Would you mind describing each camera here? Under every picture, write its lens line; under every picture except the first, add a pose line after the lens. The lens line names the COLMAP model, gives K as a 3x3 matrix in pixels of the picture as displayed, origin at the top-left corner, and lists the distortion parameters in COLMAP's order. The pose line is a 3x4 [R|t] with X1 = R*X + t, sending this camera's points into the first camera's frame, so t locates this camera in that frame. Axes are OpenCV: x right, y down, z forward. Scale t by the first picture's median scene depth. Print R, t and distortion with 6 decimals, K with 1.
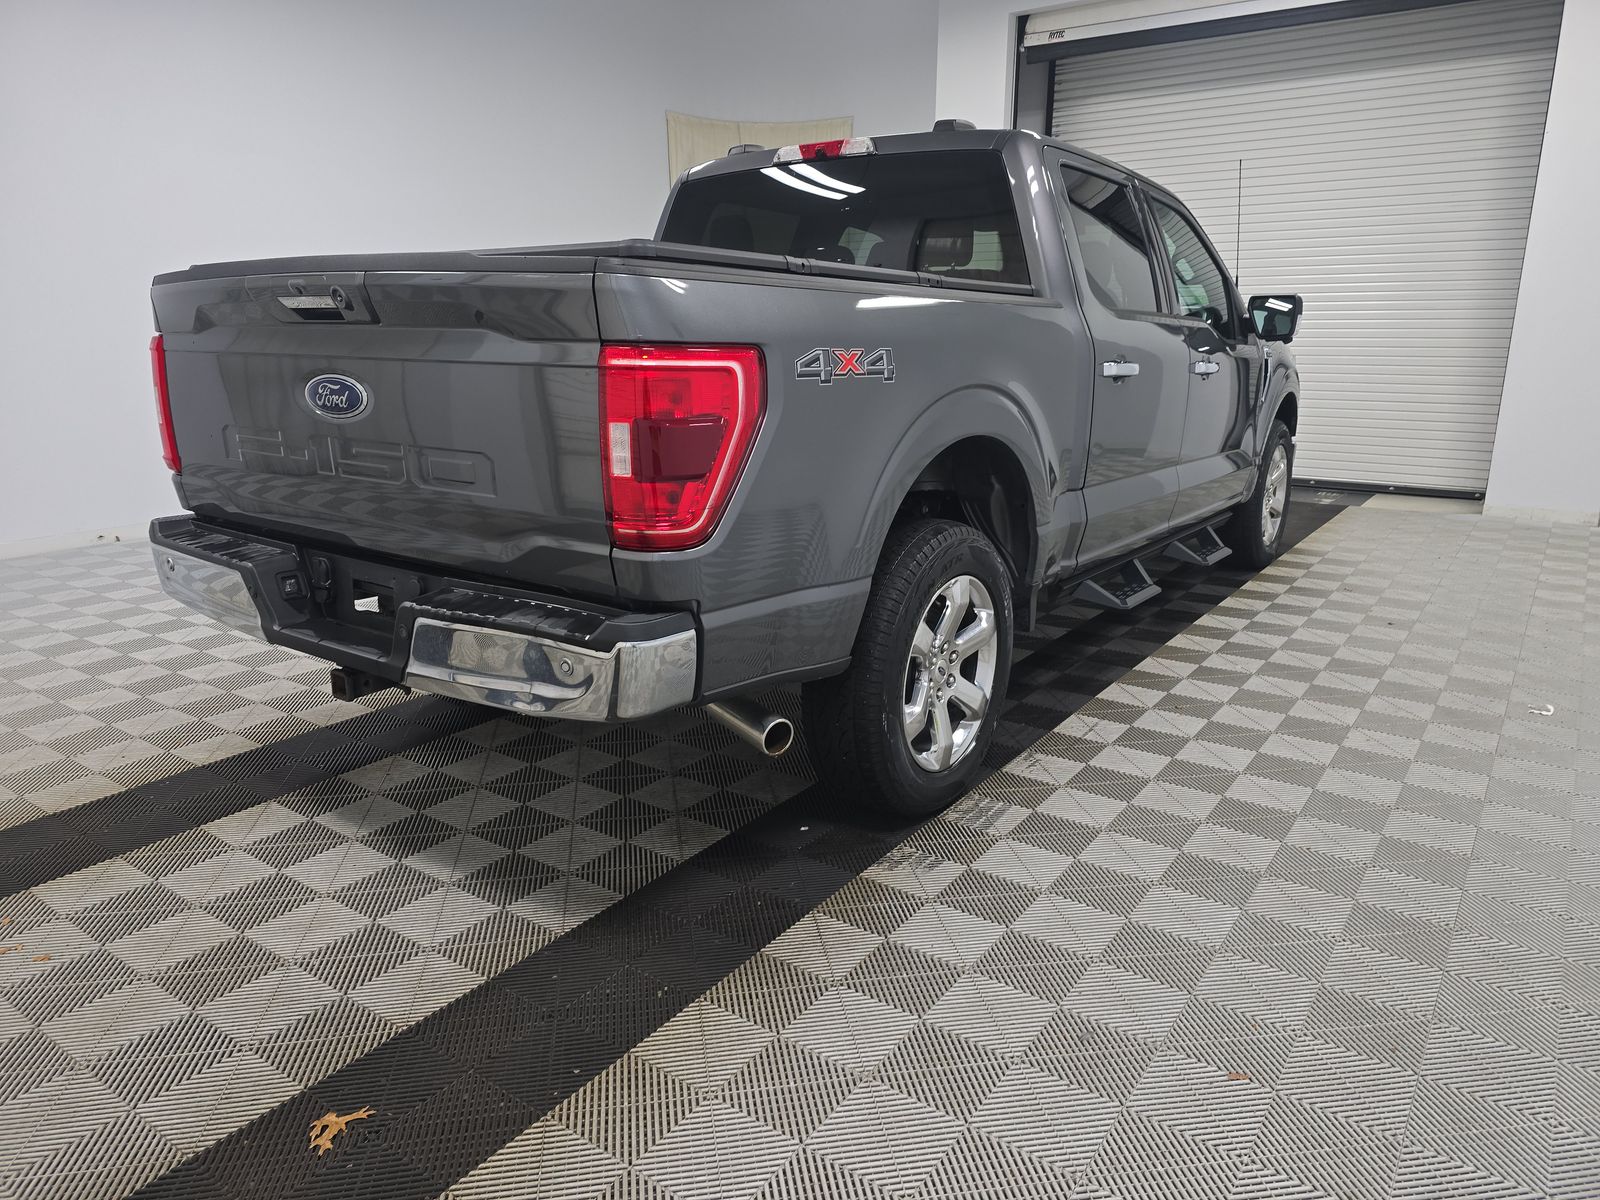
lens RADIAL K [[1036.7, 0, 800.0], [0, 1036.7, 600.0], [0, 0, 1]] dist [0.069379, 0.000077]
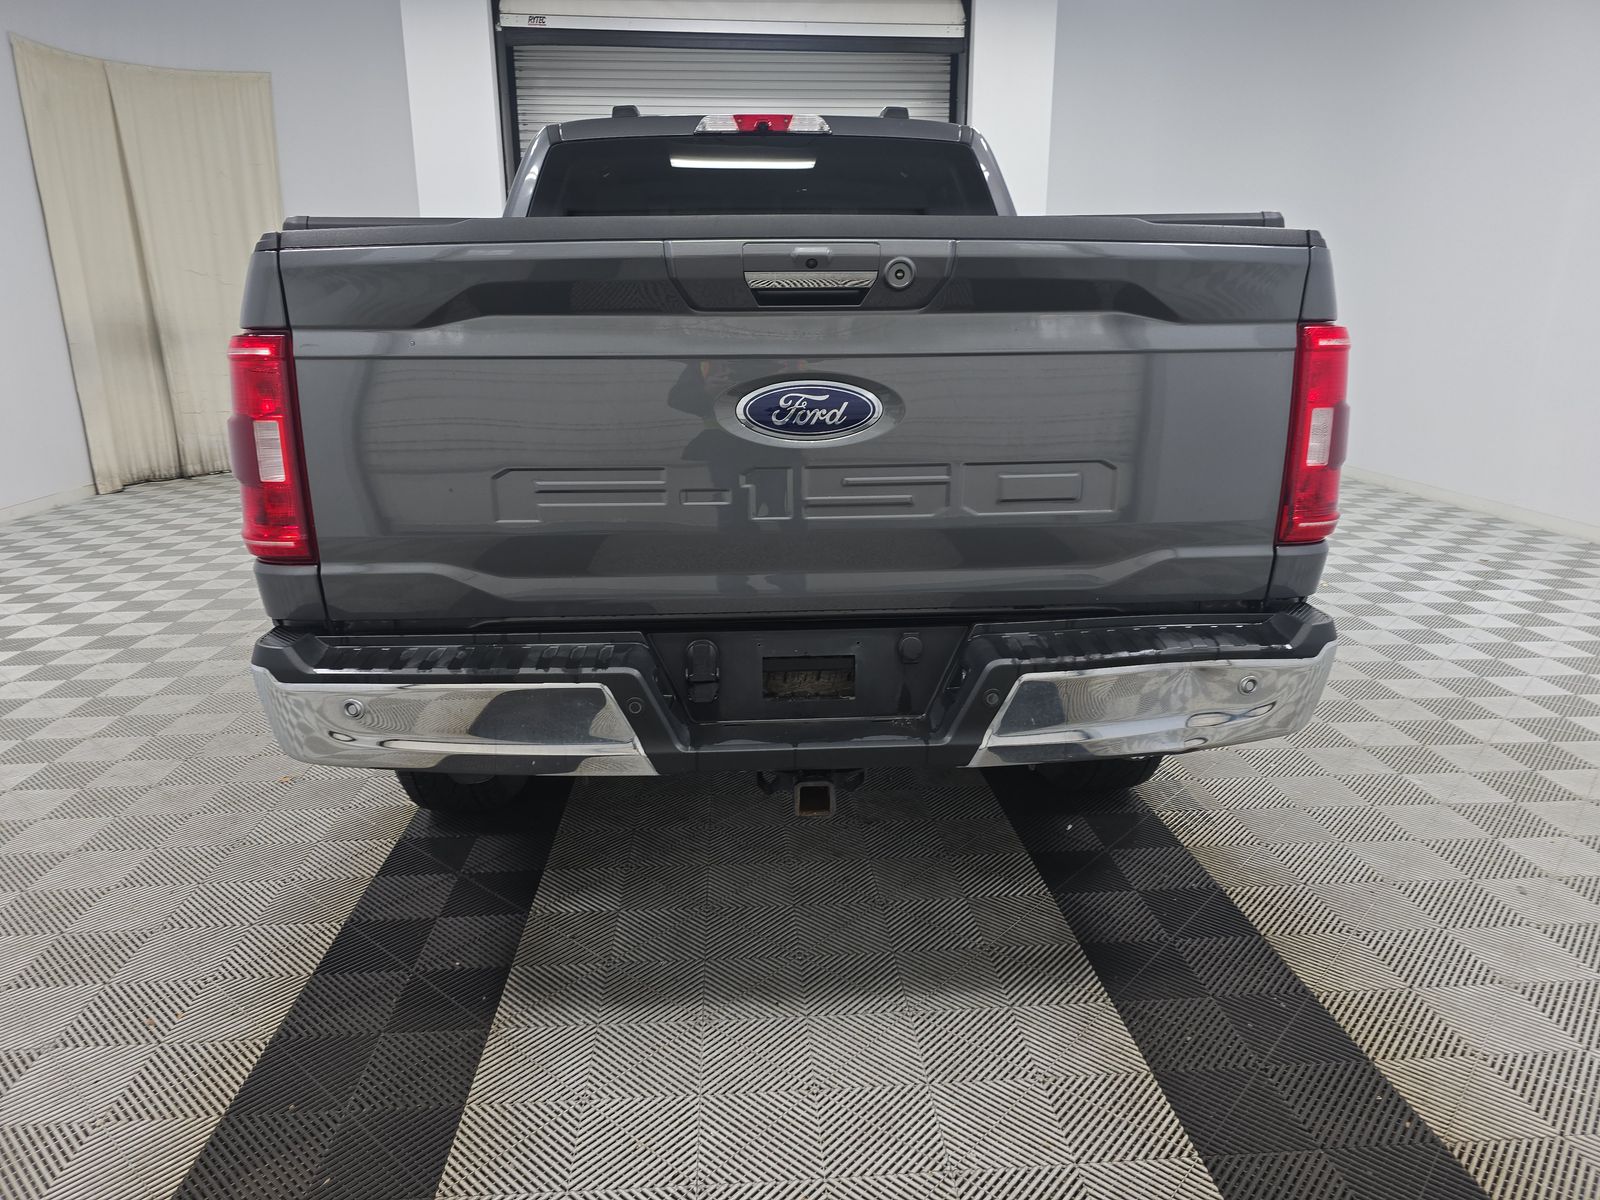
lens RADIAL K [[1092.3, 0, 800.0], [0, 1092.3, 600.0], [0, 0, 1]] dist [0.039870, -0.003496]
pose [[0.802207, -0.157332, 0.575944, -0.598405], [0.165062, 0.985500, 0.039305, -0.061497], [-0.573776, 0.063536, 0.816544, 0.252324]]
